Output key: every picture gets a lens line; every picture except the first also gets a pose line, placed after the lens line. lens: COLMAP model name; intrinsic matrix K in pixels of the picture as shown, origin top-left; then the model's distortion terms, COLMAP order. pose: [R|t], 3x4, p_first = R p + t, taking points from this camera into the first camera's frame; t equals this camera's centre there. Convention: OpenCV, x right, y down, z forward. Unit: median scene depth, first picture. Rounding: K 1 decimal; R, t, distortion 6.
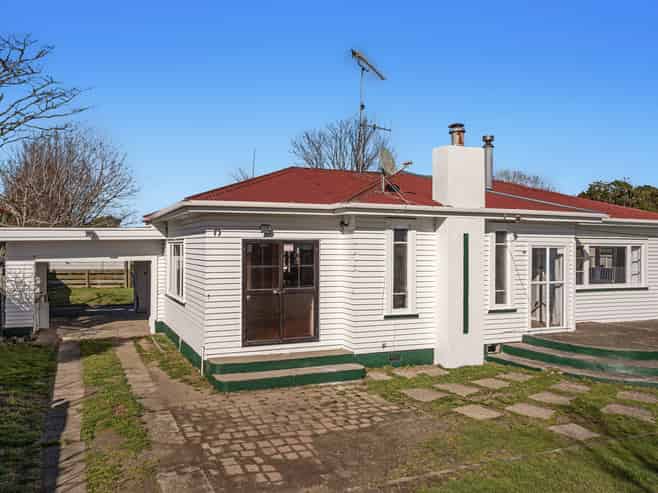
lens RADIAL K [[468.4, 0, 246.8], [0, 468.4, 246.4], [0, 0, 1]] dist [0.002007, 0.000489]
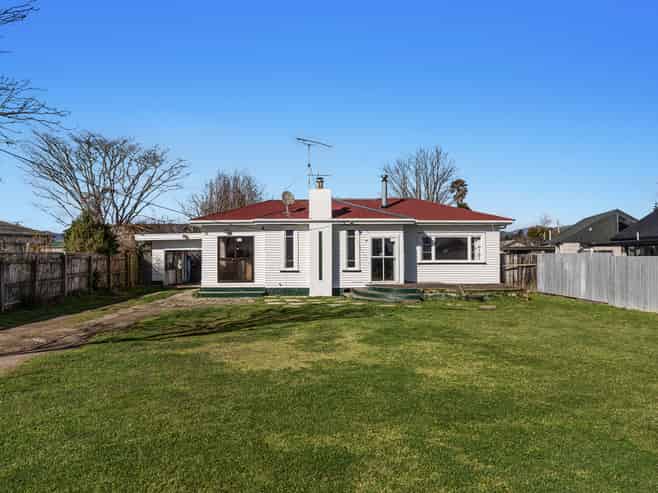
lens RADIAL K [[482.9, 0, 329.0], [0, 482.9, 246.5], [0, 0, 1]] dist [-0.000276, -0.000332]
pose [[0.937633, -0.014076, -0.347343, 1.216091], [0.008298, 0.999801, -0.018117, 0.075609], [0.347529, 0.014104, 0.937563, -0.953495]]
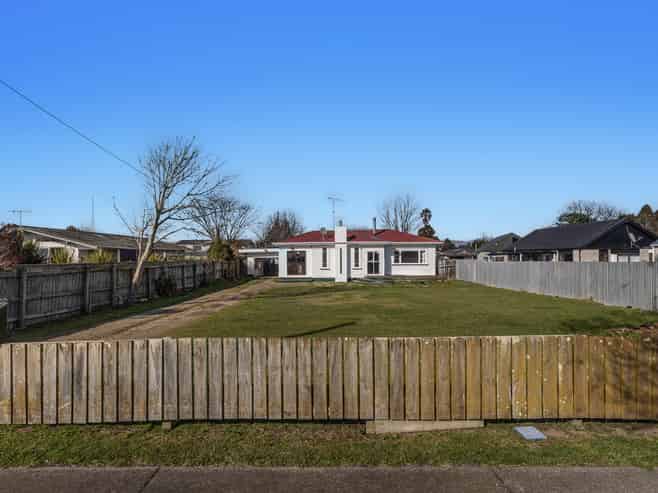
lens RADIAL K [[347.9, 0, 328.4], [0, 347.9, 255.8], [0, 0, 1]] dist [-0.000094, 0.000000]
pose [[0.927804, -0.012806, -0.372849, 1.441717], [0.010791, 0.999914, -0.007492, 0.055037], [0.372913, 0.002928, 0.927862, -1.740583]]
